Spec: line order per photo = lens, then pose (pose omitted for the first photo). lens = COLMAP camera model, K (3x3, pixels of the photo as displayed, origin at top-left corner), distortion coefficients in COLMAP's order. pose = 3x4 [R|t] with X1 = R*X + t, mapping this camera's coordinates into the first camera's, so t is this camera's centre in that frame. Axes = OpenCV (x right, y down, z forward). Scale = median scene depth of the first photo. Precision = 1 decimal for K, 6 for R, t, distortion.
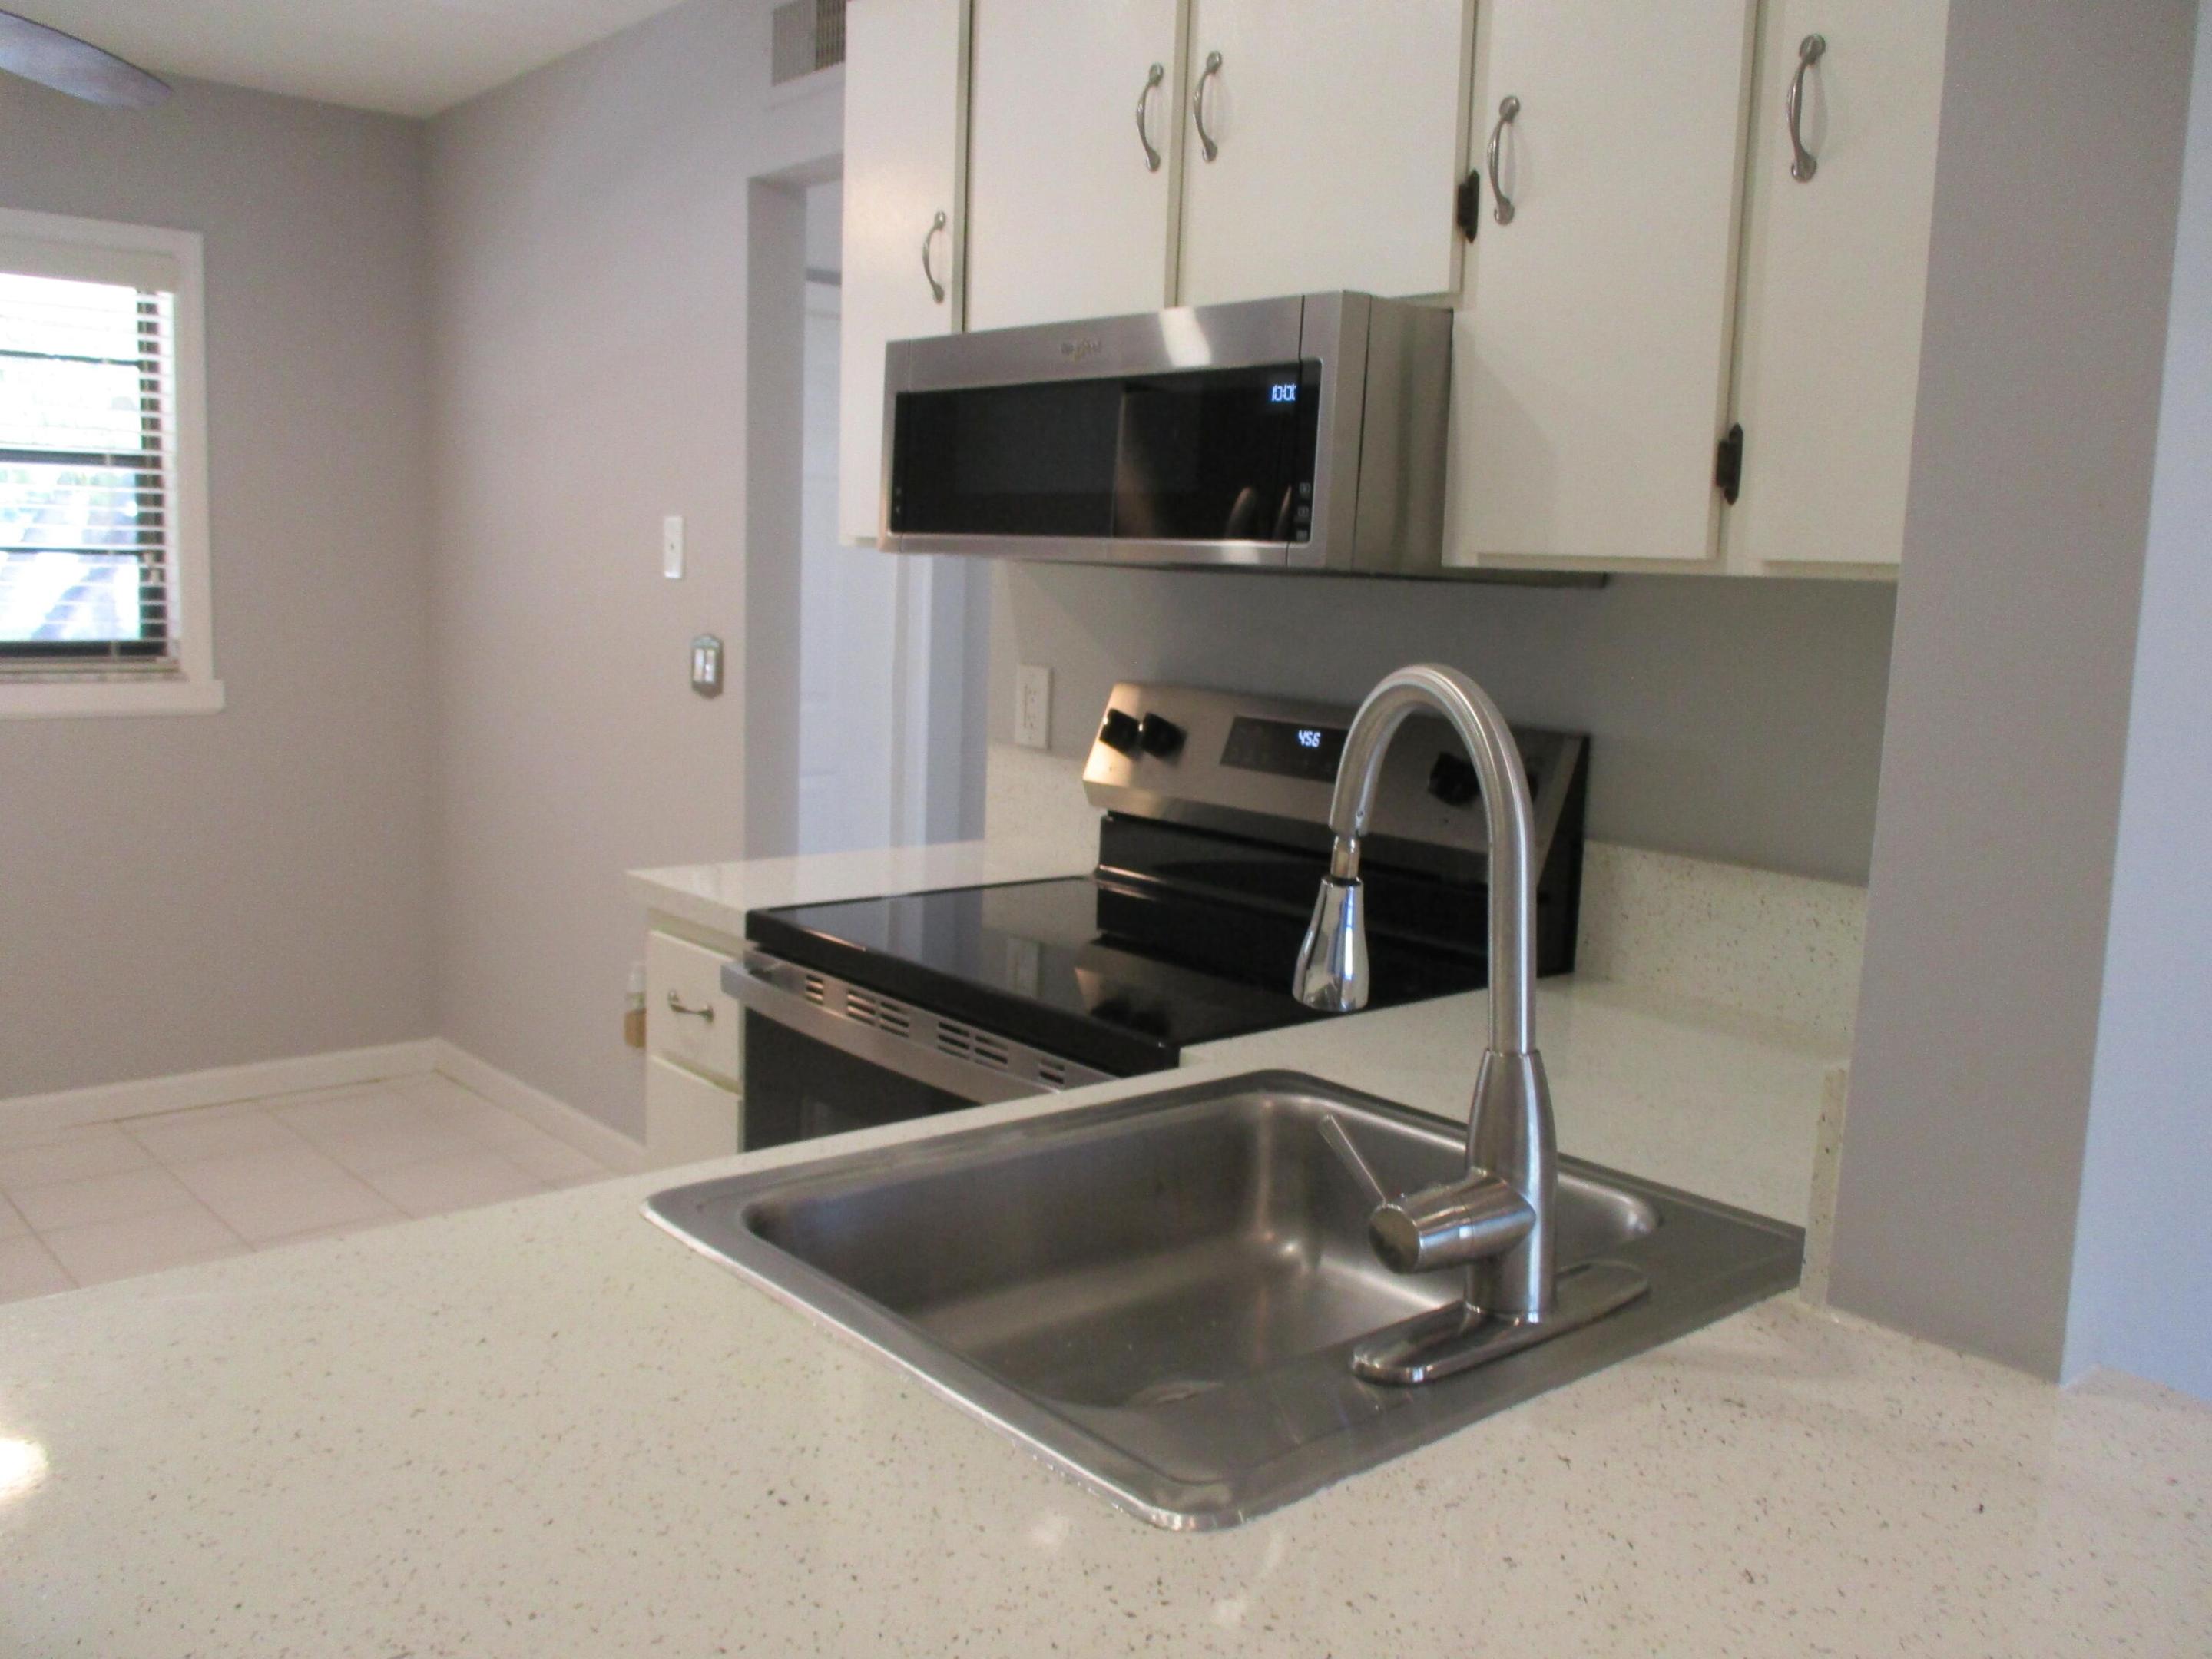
lens RADIAL K [[1836.9, 0, 1112.7], [0, 1836.9, 828.9], [0, 0, 1]] dist [-0.012925, -0.005588]
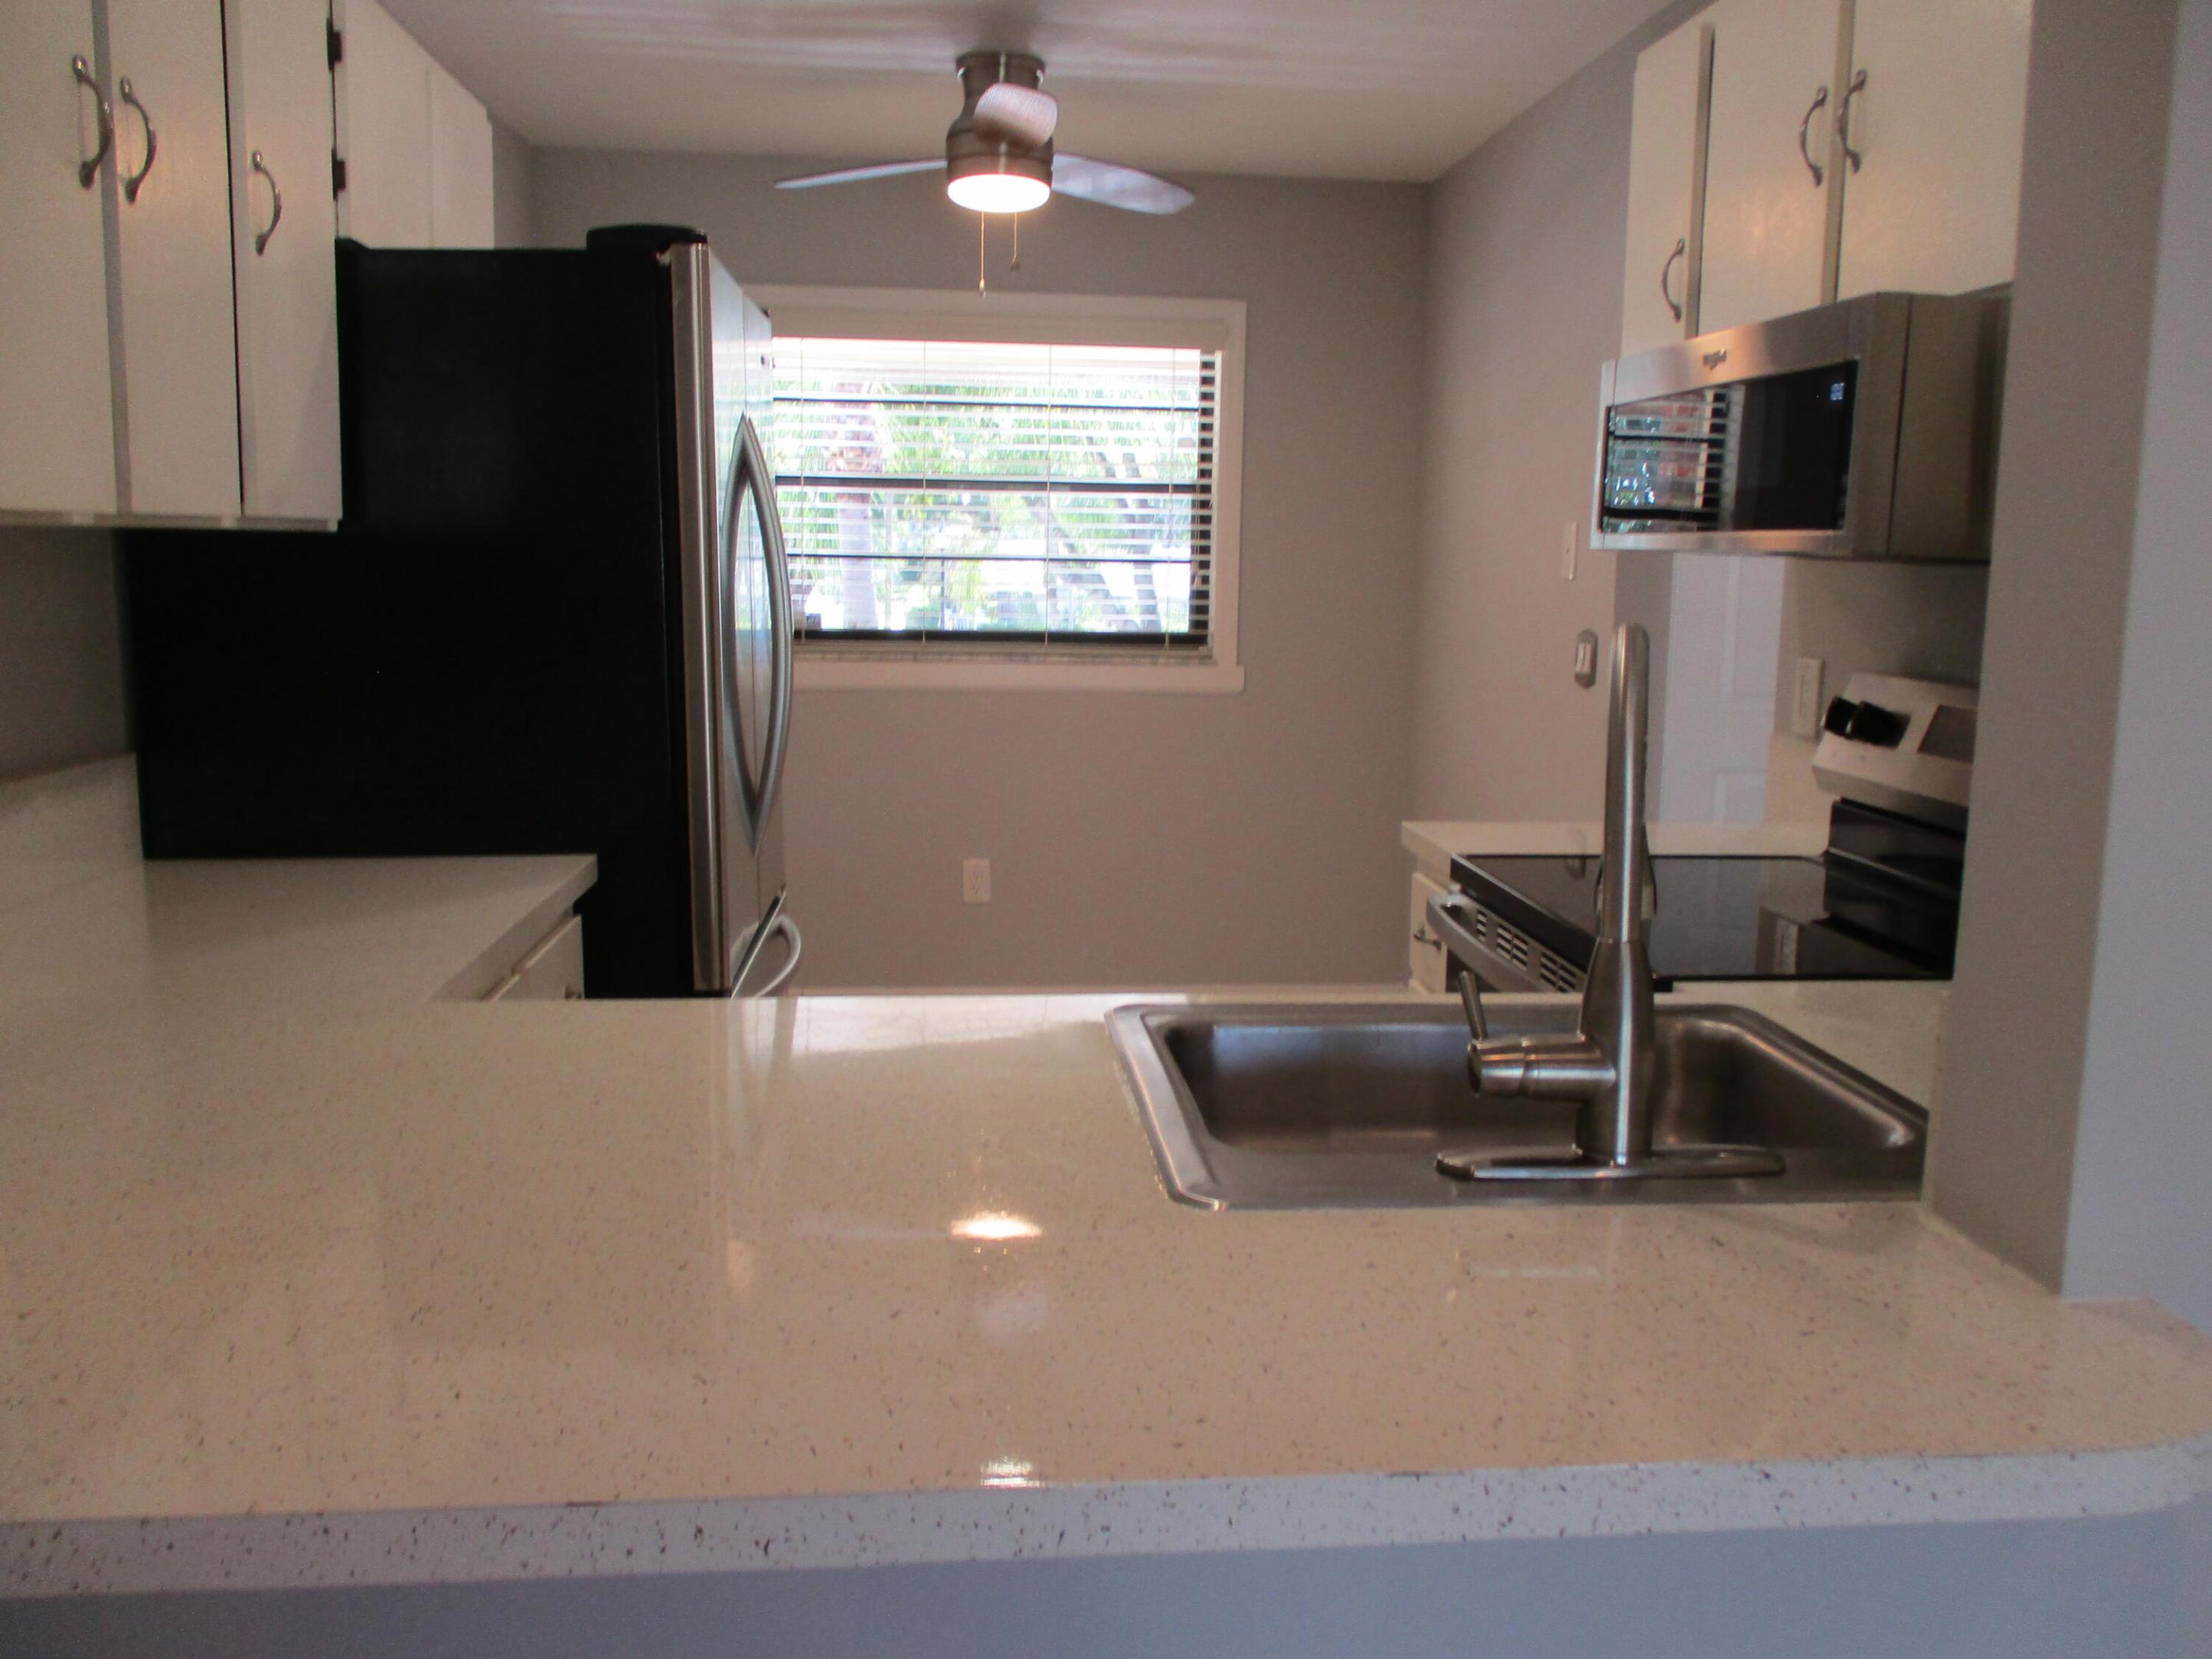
lens RADIAL K [[1836.9, 0, 1095.5], [0, 1836.9, 823.7], [0, 0, 1]] dist [-0.012925, -0.005588]
pose [[0.810010, 0.069075, -0.582334, 0.158162], [-0.074403, 0.997119, 0.014782, 0.012984], [0.581677, 0.031354, 0.812815, -0.048111]]
